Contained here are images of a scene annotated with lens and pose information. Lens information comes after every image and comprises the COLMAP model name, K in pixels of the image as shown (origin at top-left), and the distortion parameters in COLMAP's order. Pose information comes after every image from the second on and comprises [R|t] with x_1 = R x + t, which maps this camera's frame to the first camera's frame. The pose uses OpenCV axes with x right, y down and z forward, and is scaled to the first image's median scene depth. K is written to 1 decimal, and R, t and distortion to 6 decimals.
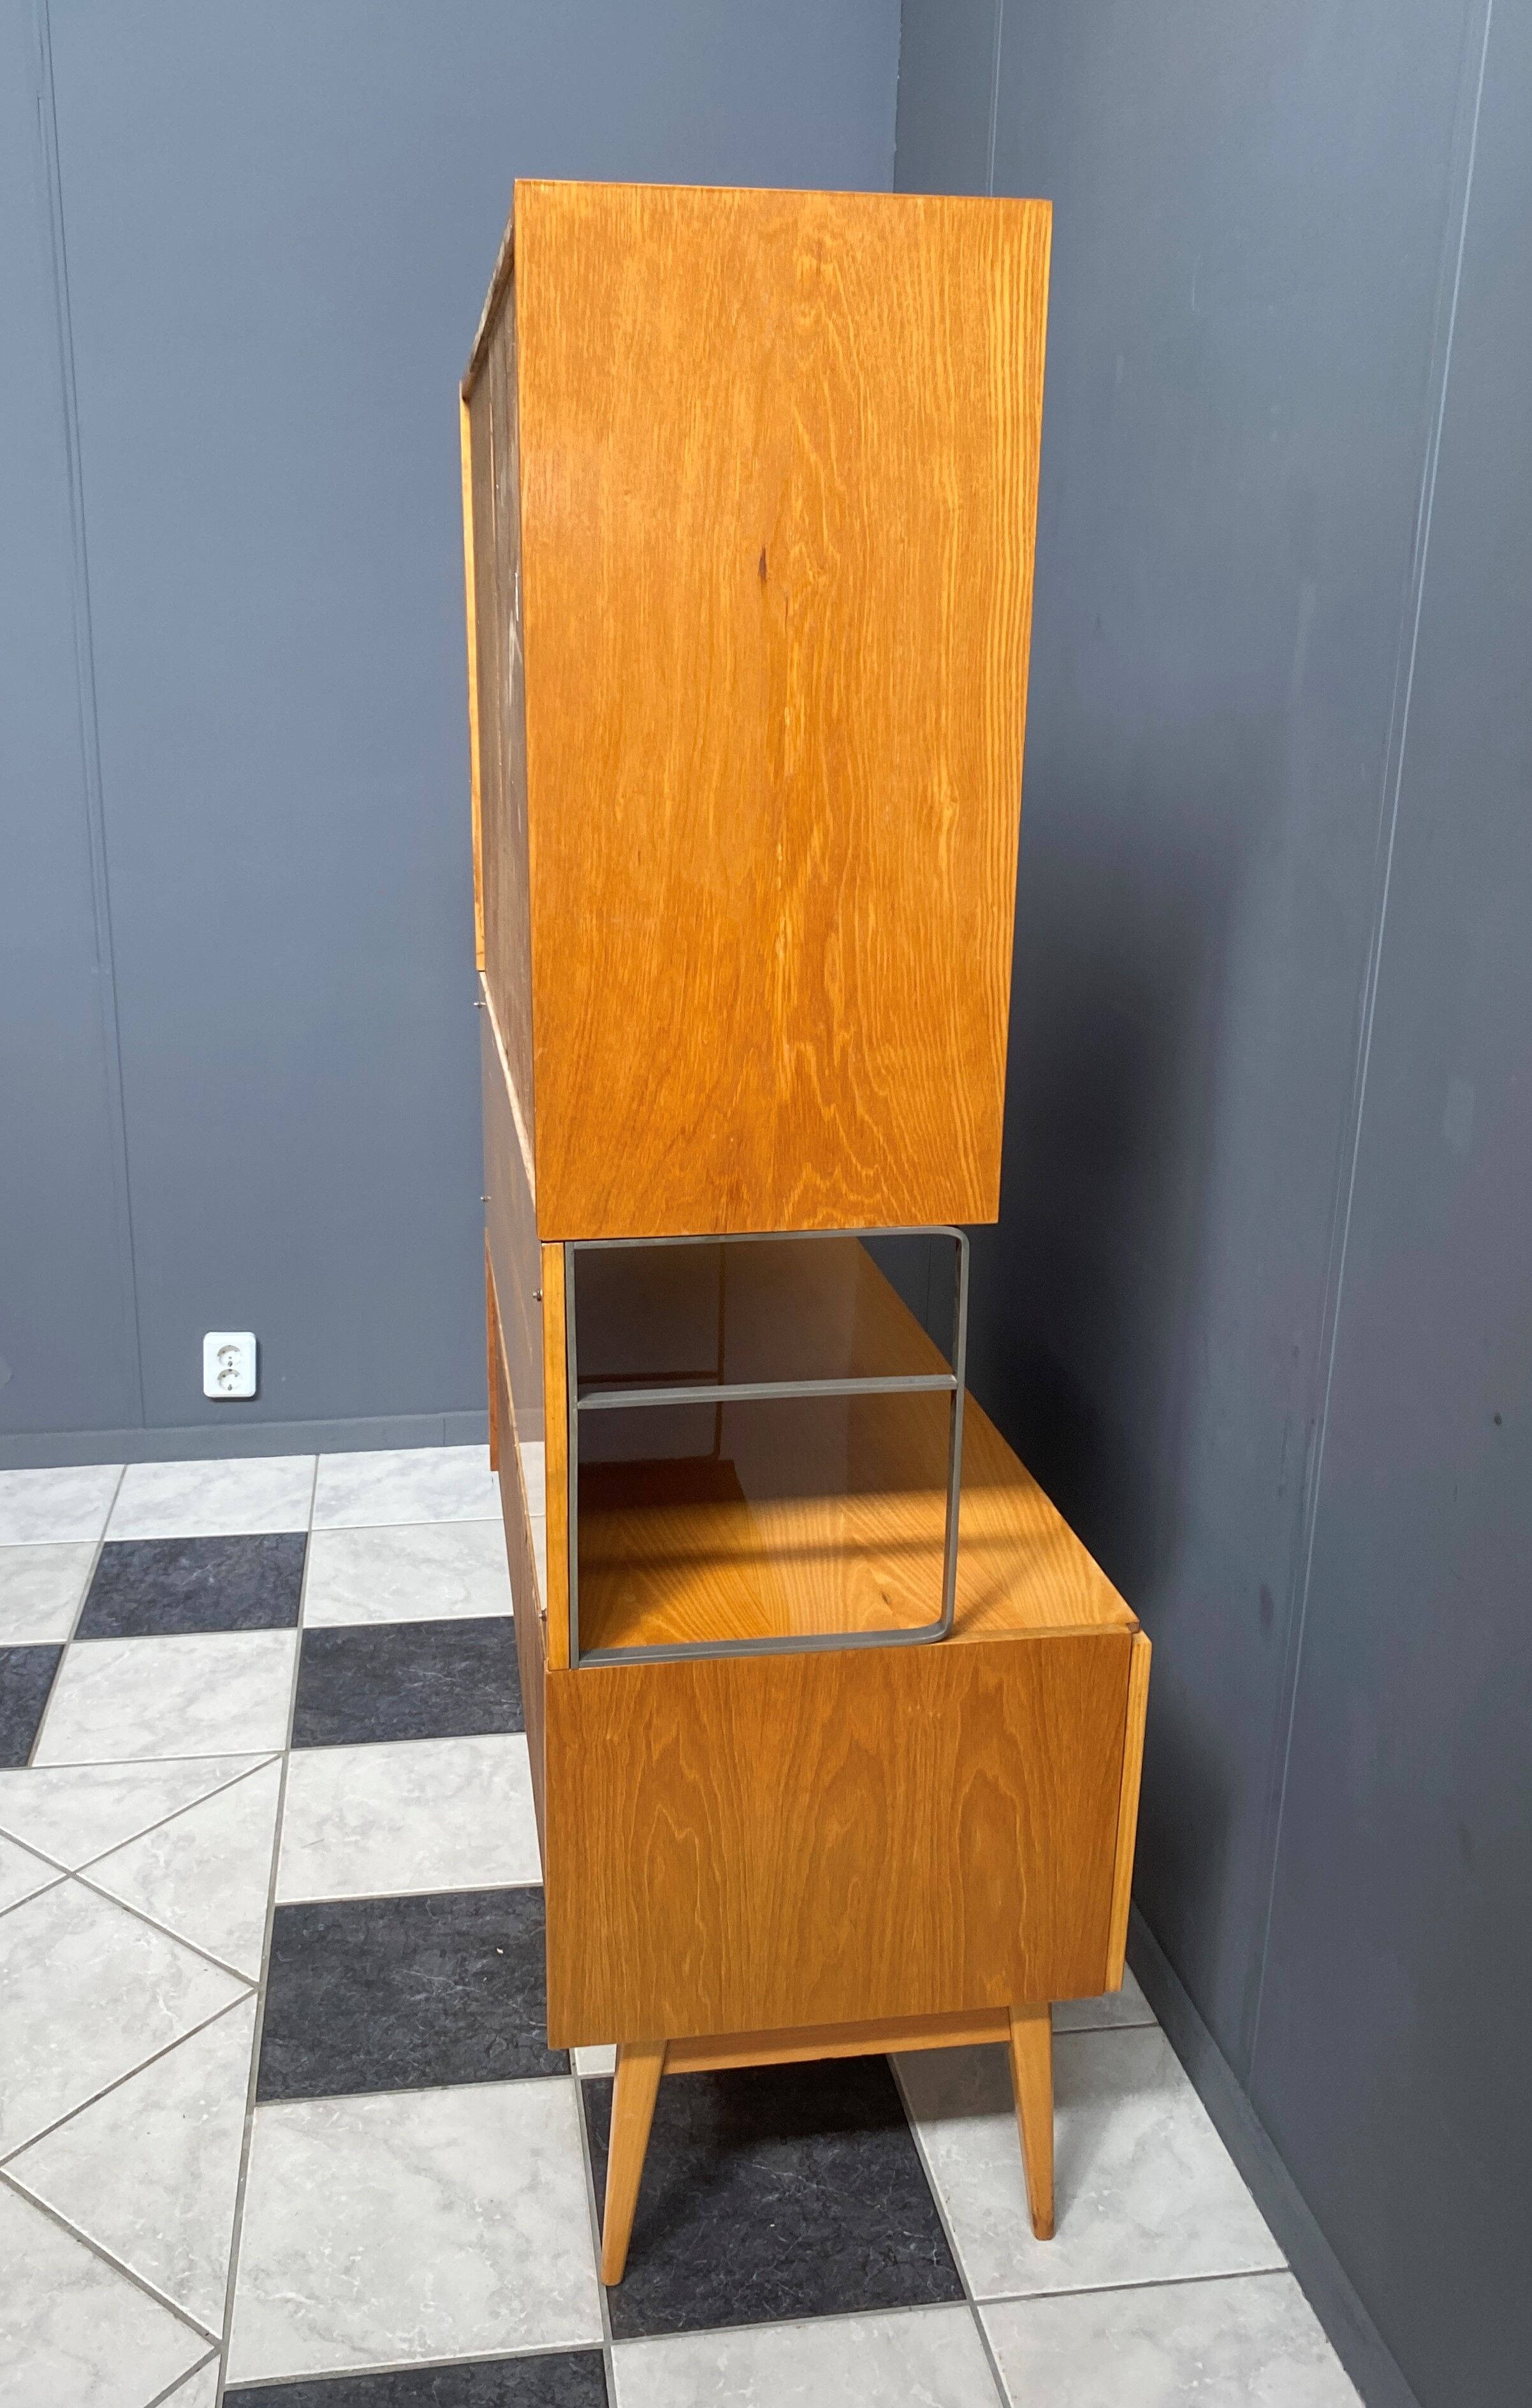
lens RADIAL K [[1981.1, 0, 695.9], [0, 1981.1, 1206.5], [0, 0, 1]] dist [0.011405, 0.000398]
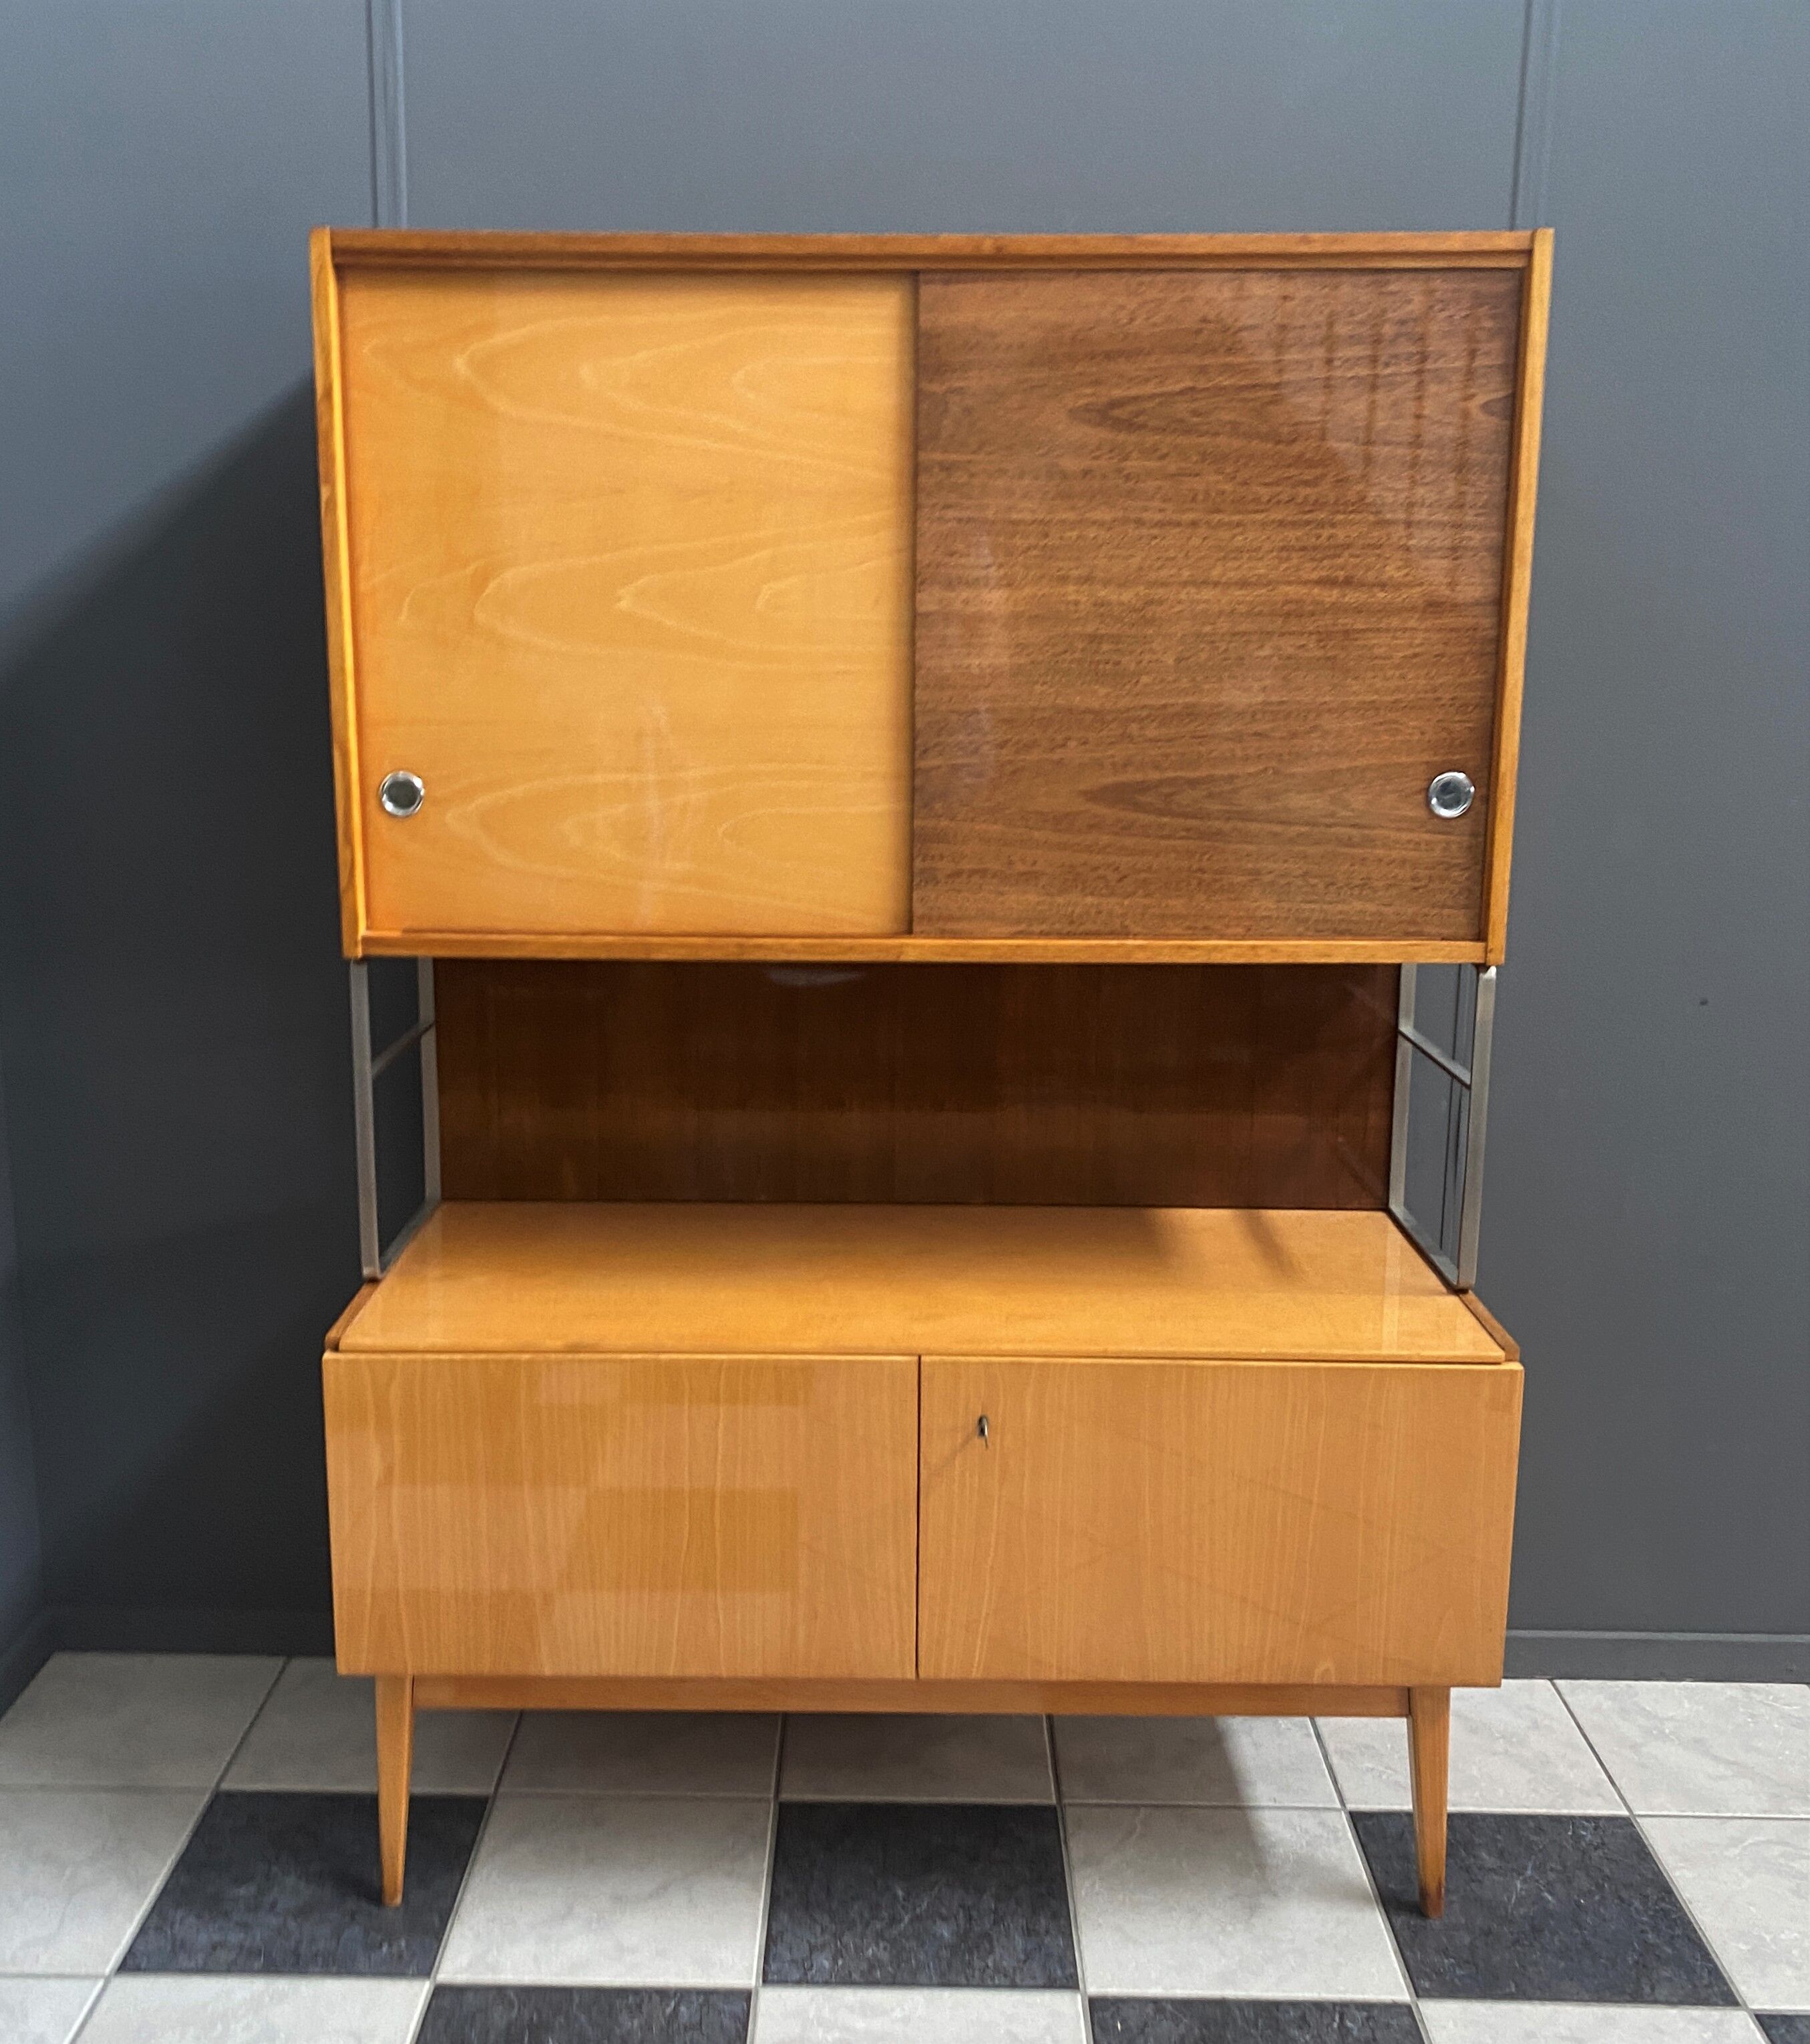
lens RADIAL K [[2071.5, 0, 844.7], [0, 2071.5, 992.8], [0, 0, 1]] dist [0.064847, -0.122804]
pose [[0.165673, -0.203036, 0.965054, -0.773573], [0.286079, 0.946393, 0.149998, -0.201342], [-0.943775, 0.251231, 0.214876, 0.721160]]
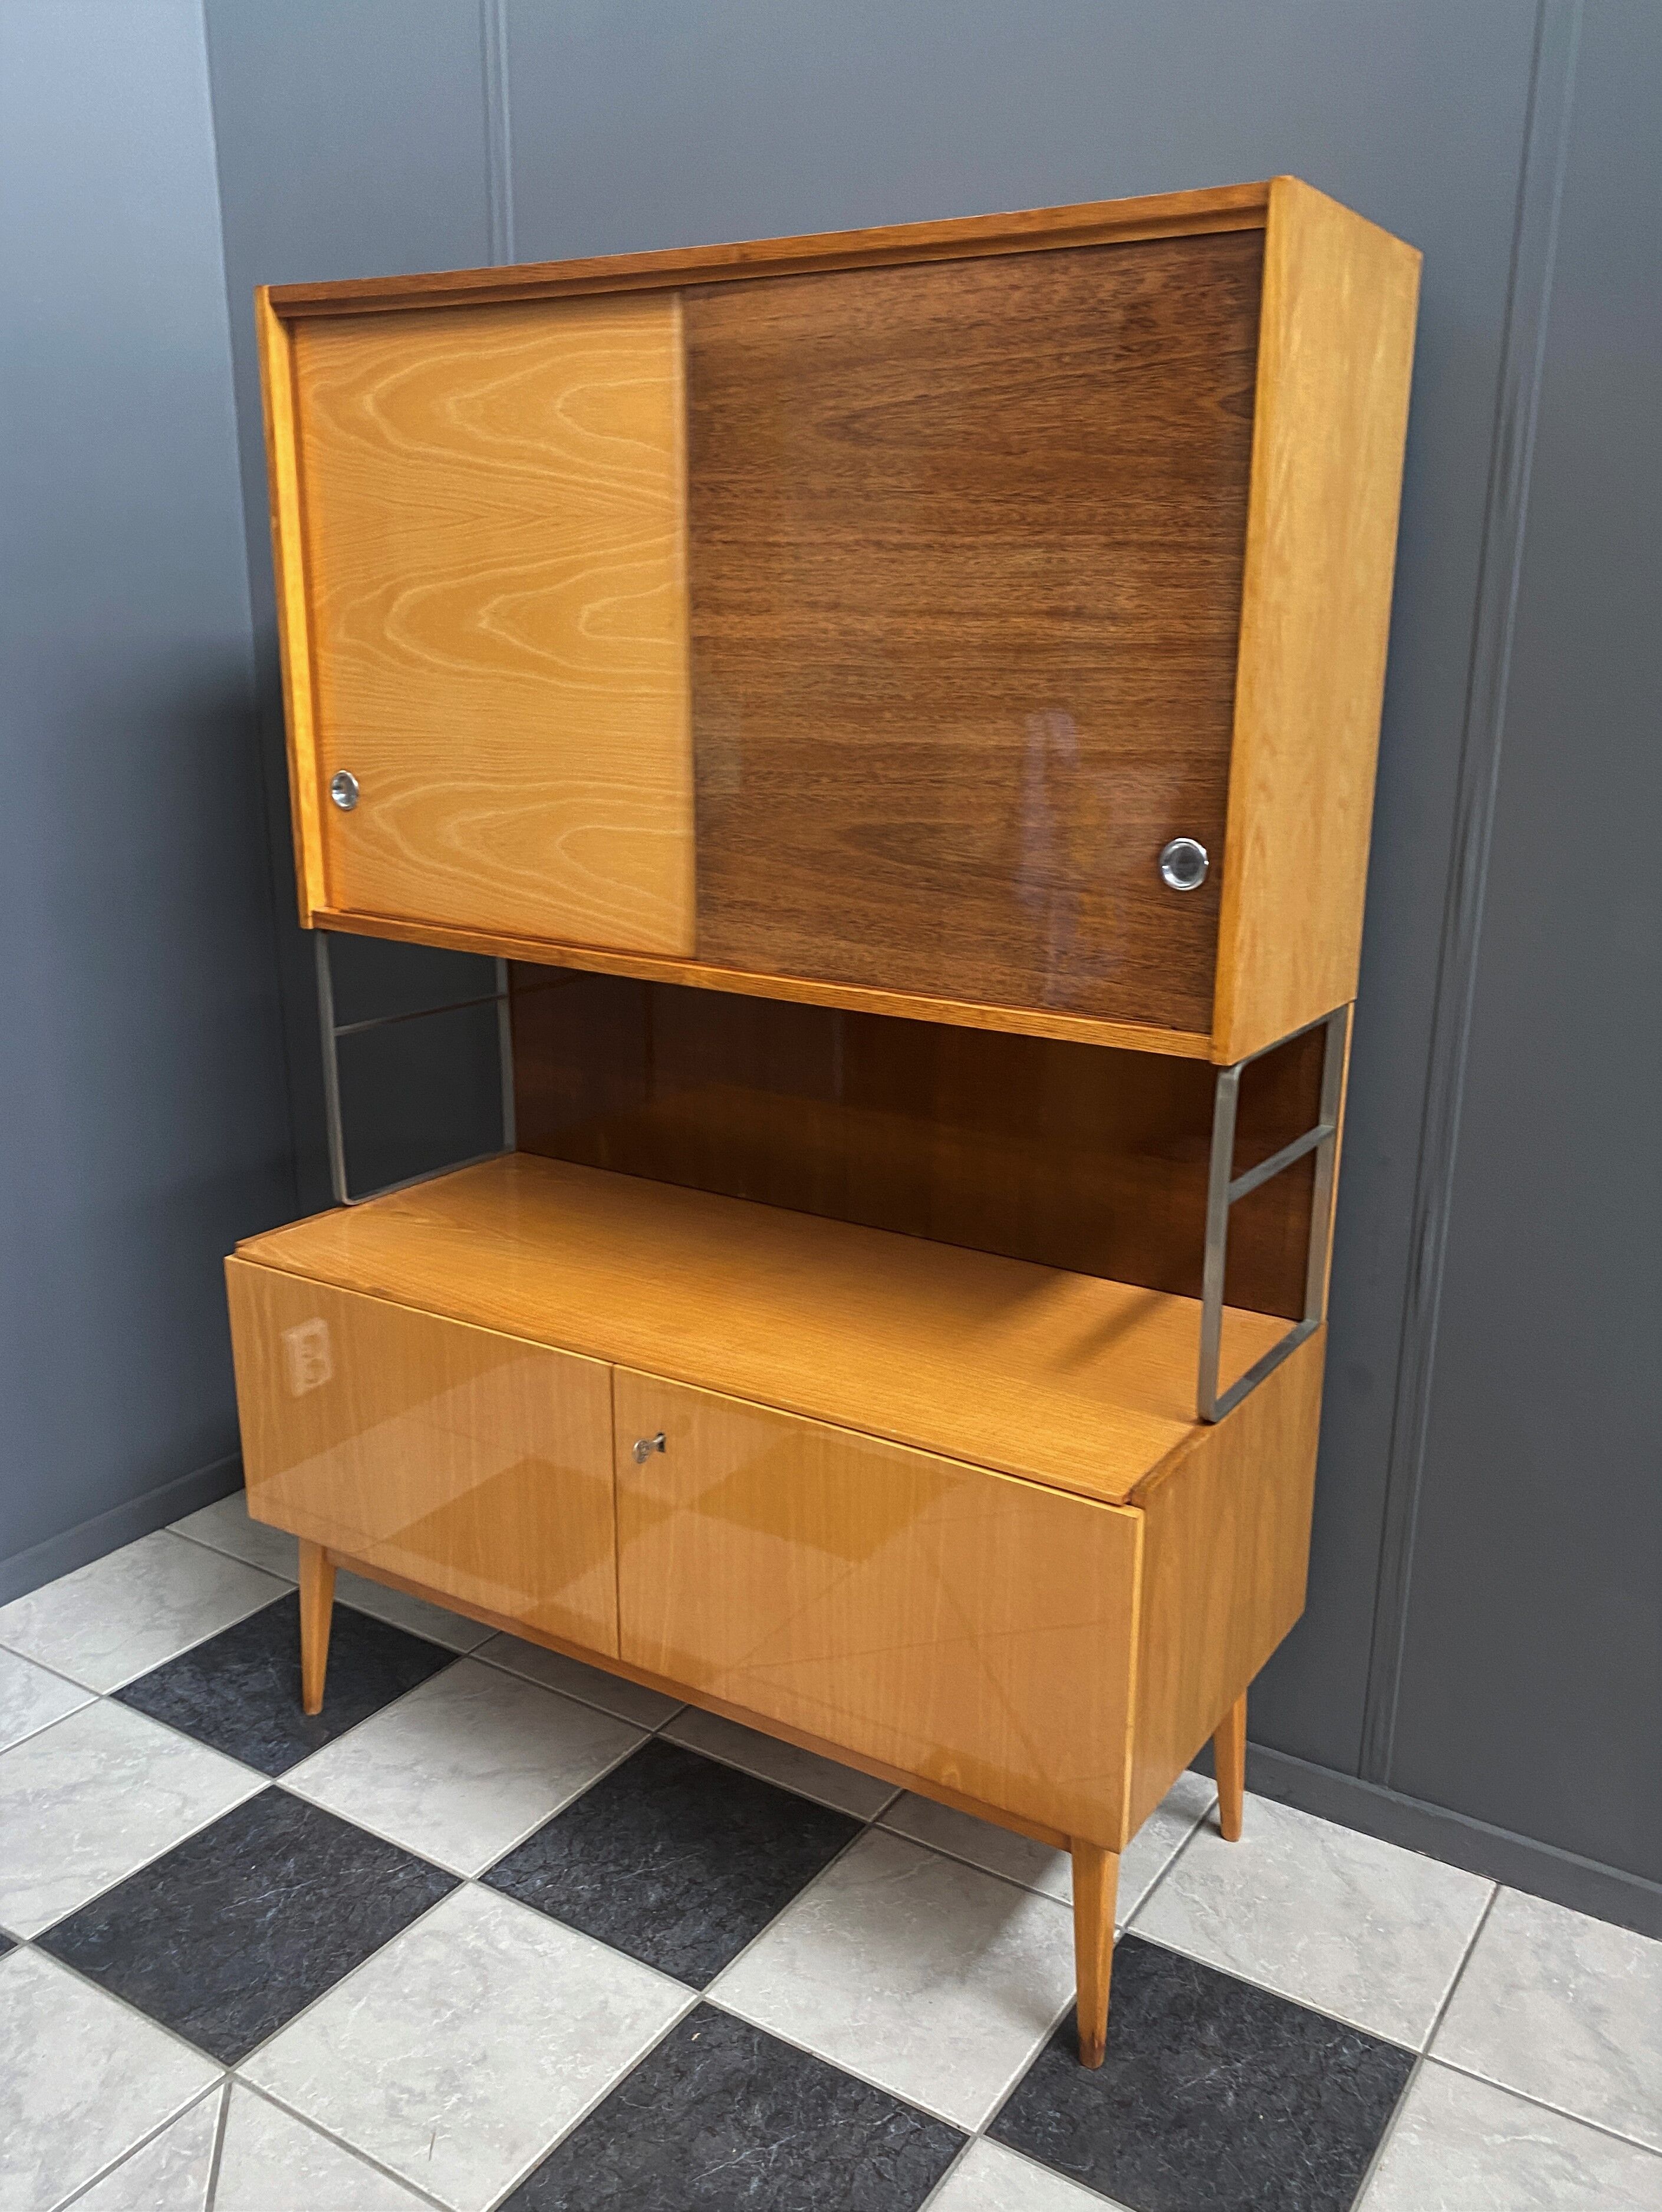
lens RADIAL K [[1827.1, 0, 889.7], [0, 1827.1, 1115.6], [0, 0, 1]] dist [0.023230, -0.026097]
pose [[0.643872, -0.212455, 0.735045, -0.477283], [0.218105, 0.971782, 0.089830, -0.081194], [-0.733389, 0.102478, 0.672041, 0.323096]]
